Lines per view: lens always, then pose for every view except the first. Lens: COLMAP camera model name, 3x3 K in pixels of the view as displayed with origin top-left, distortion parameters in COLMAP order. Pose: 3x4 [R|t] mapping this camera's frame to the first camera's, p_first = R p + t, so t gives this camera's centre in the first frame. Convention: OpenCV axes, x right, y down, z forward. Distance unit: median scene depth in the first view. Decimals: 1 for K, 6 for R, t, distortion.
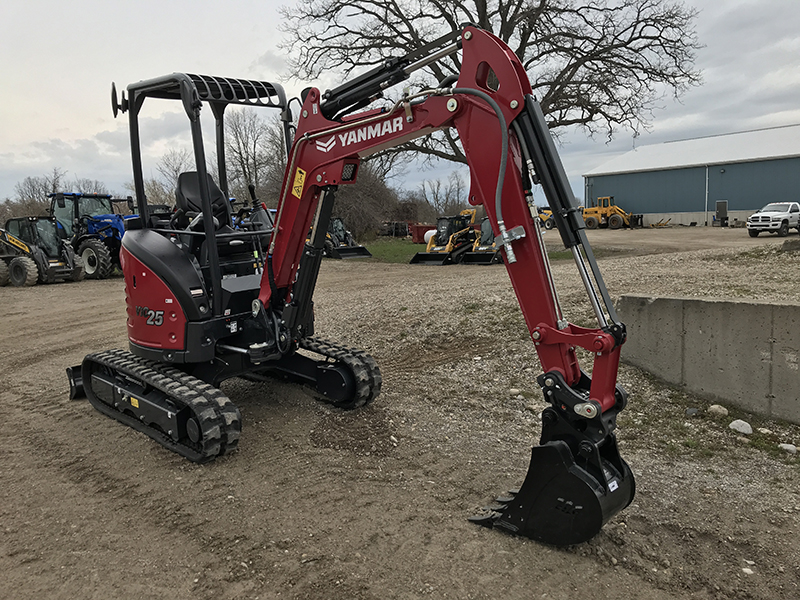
lens RADIAL K [[656.3, 0, 400.0], [0, 656.3, 300.0], [0, 0, 1]] dist [0.014083, -0.000186]
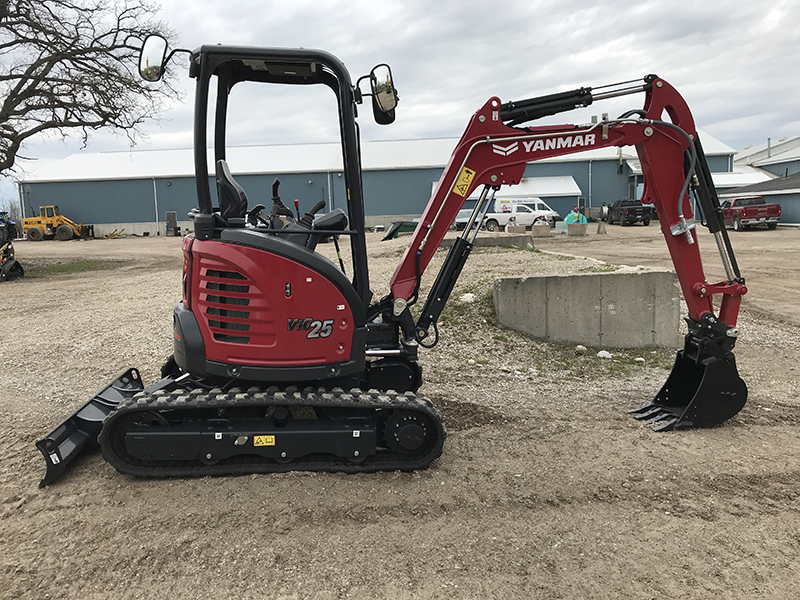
lens RADIAL K [[653.5, 0, 400.0], [0, 653.5, 300.0], [0, 0, 1]] dist [0.026529, -0.005070]
pose [[0.658633, -0.087463, 0.747364, -0.944407], [0.100123, 0.994577, 0.028158, -0.024875], [-0.745774, 0.056283, 0.663818, 0.349569]]
